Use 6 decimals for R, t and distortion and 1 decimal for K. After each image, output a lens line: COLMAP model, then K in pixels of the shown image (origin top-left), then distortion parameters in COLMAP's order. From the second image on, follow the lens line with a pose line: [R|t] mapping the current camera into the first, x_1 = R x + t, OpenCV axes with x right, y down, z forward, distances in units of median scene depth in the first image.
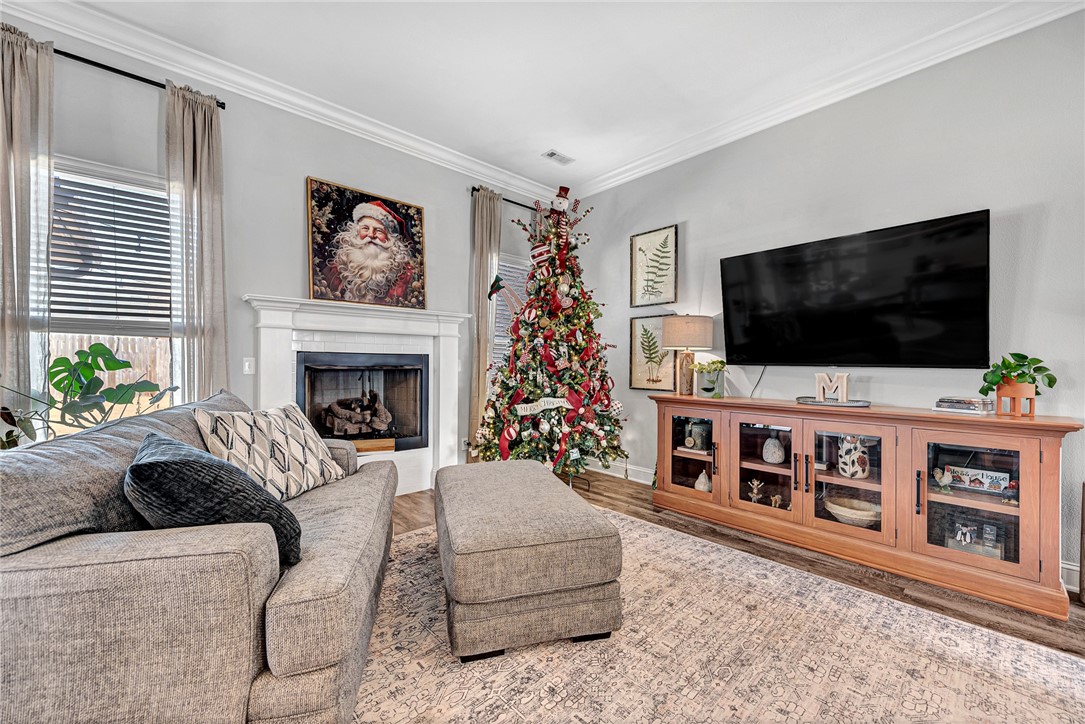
lens RADIAL K [[434.5, 0, 540.5], [0, 434.5, 362.8], [0, 0, 1]] dist [0.013057, -0.004432]
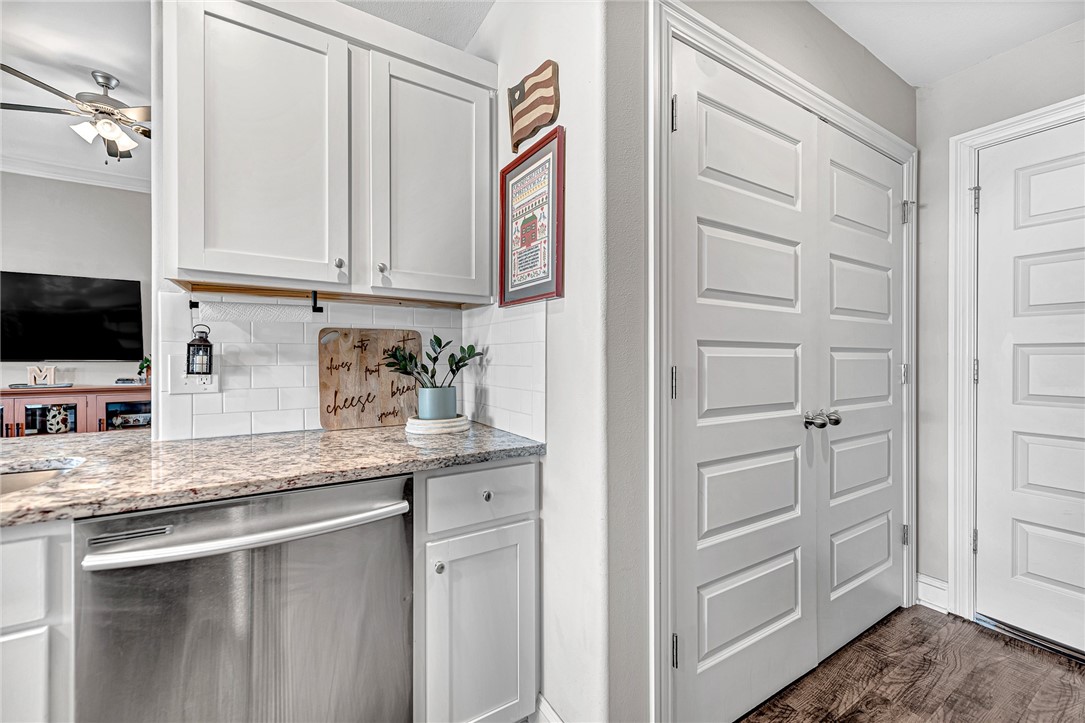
lens RADIAL K [[435.5, 0, 551.2], [0, 435.5, 365.1], [0, 0, 1]] dist [0.002566, -0.000170]
pose [[0.181849, -0.015750, 0.983200, -0.388481], [0.005073, 0.999873, 0.015079, 0.006355], [-0.983313, 0.002246, 0.181906, -0.798904]]
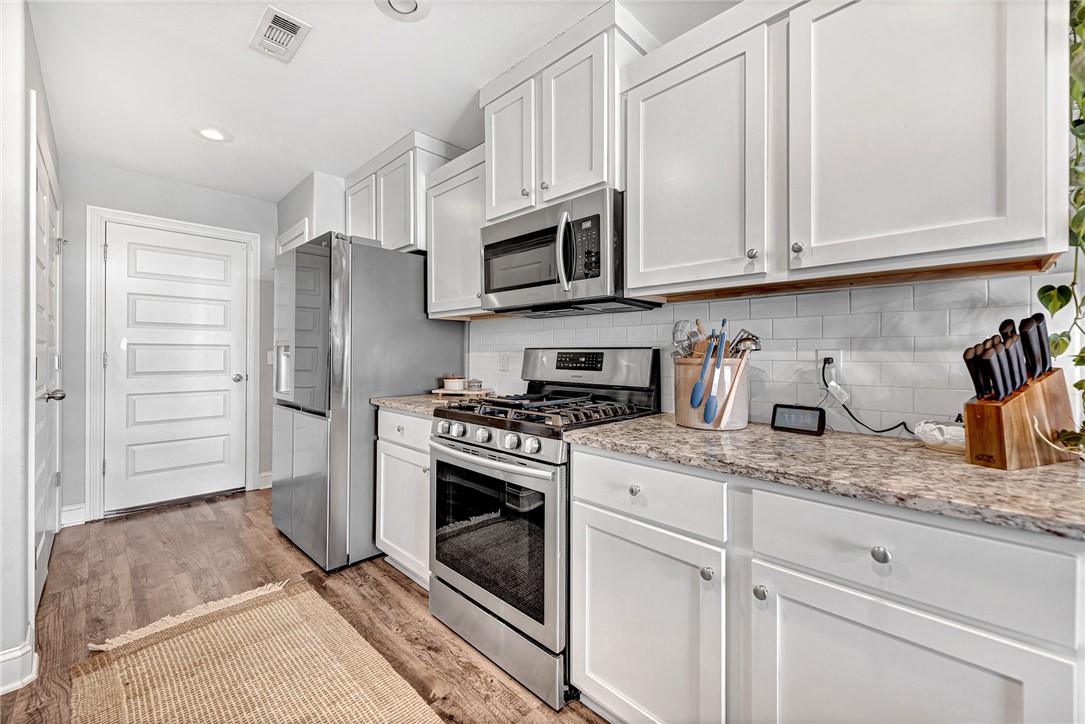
lens RADIAL K [[440.1, 0, 538.3], [0, 440.1, 349.6], [0, 0, 1]] dist [0.008958, -0.000278]
pose [[-0.998928, -0.007691, -0.045642, -0.584903], [-0.007429, 0.999955, -0.005901, 0.003737], [0.045685, -0.005556, -0.998940, -0.277562]]
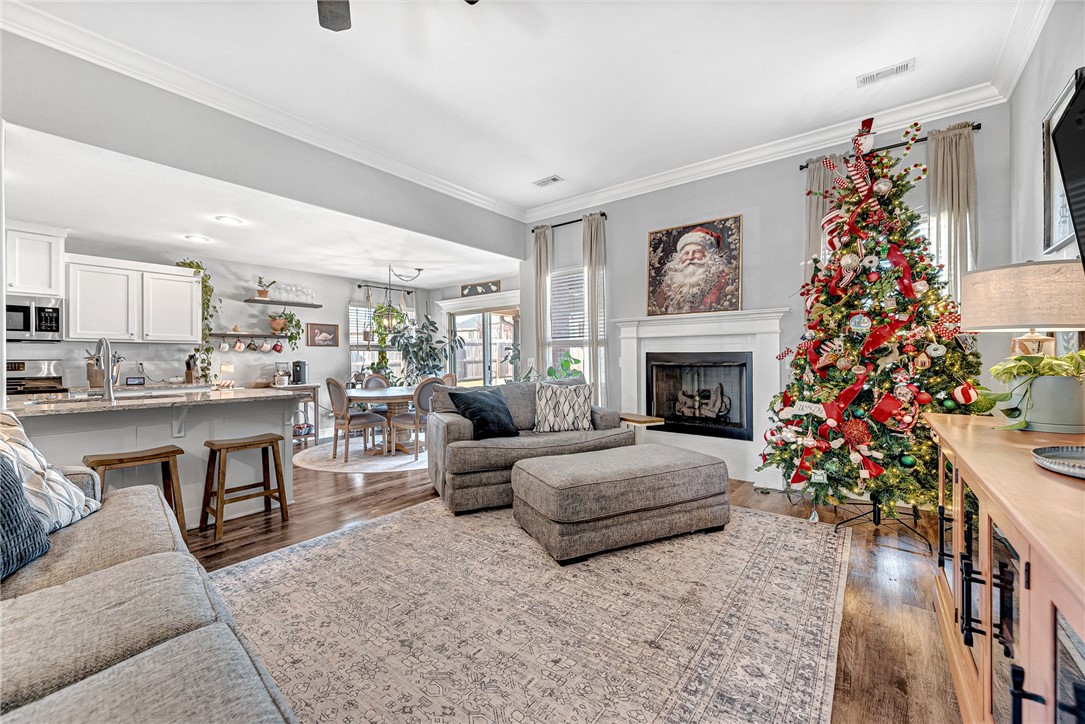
lens RADIAL K [[430.7, 0, 543.6], [0, 430.7, 358.9], [0, 0, 1]] dist [0.011038, -0.000106]
pose [[0.166618, -0.006670, -0.985999, 0.795474], [0.001086, 0.999978, -0.006581, 0.004260], [0.986021, 0.000026, 0.166621, 0.399986]]
